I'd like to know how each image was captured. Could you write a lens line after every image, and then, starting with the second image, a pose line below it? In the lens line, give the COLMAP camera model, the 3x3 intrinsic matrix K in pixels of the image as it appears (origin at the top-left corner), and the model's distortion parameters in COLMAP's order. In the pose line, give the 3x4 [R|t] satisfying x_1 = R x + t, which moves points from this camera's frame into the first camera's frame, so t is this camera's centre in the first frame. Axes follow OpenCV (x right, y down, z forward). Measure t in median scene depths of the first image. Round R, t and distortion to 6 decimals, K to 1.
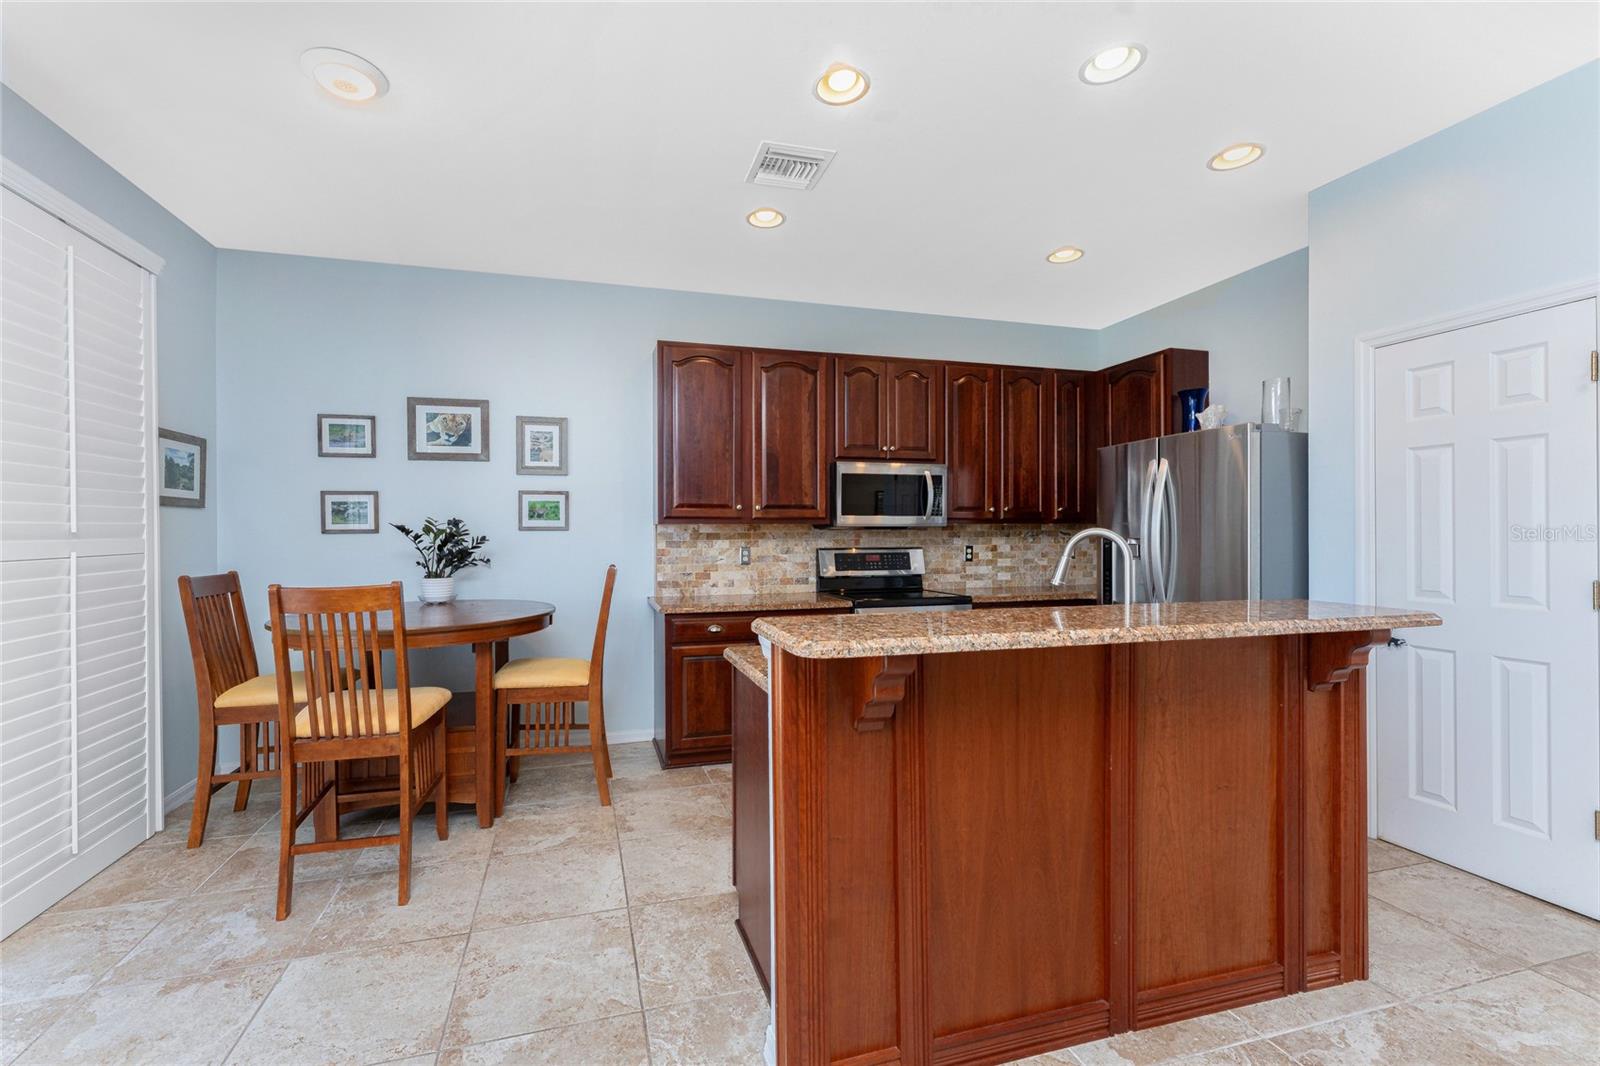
lens RADIAL K [[673.4, 0, 743.8], [0, 673.4, 531.3], [0, 0, 1]] dist [0.000463, -0.000115]
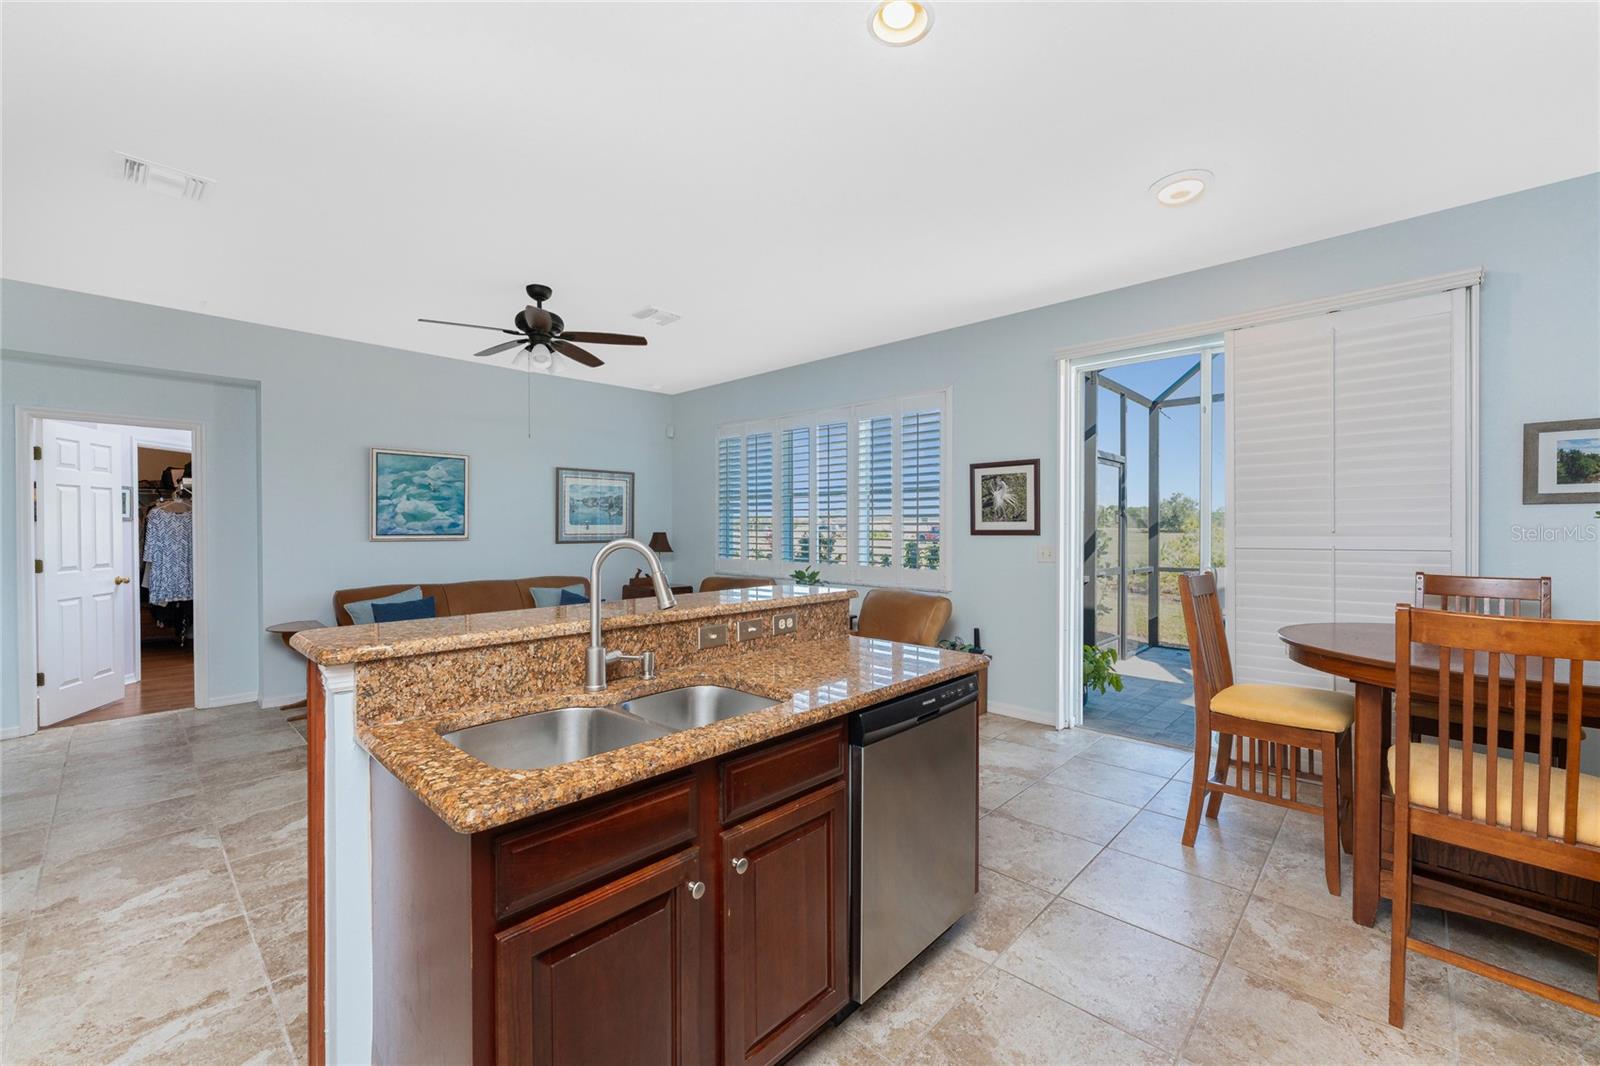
lens RADIAL K [[648.6, 0, 815.3], [0, 648.6, 537.2], [0, 0, 1]] dist [-0.002002, -0.000148]
pose [[-0.840085, 0.013695, -0.542282, 0.391738], [0.005302, 0.999841, 0.017036, -0.009468], [0.542429, 0.011437, -0.840024, 0.941778]]
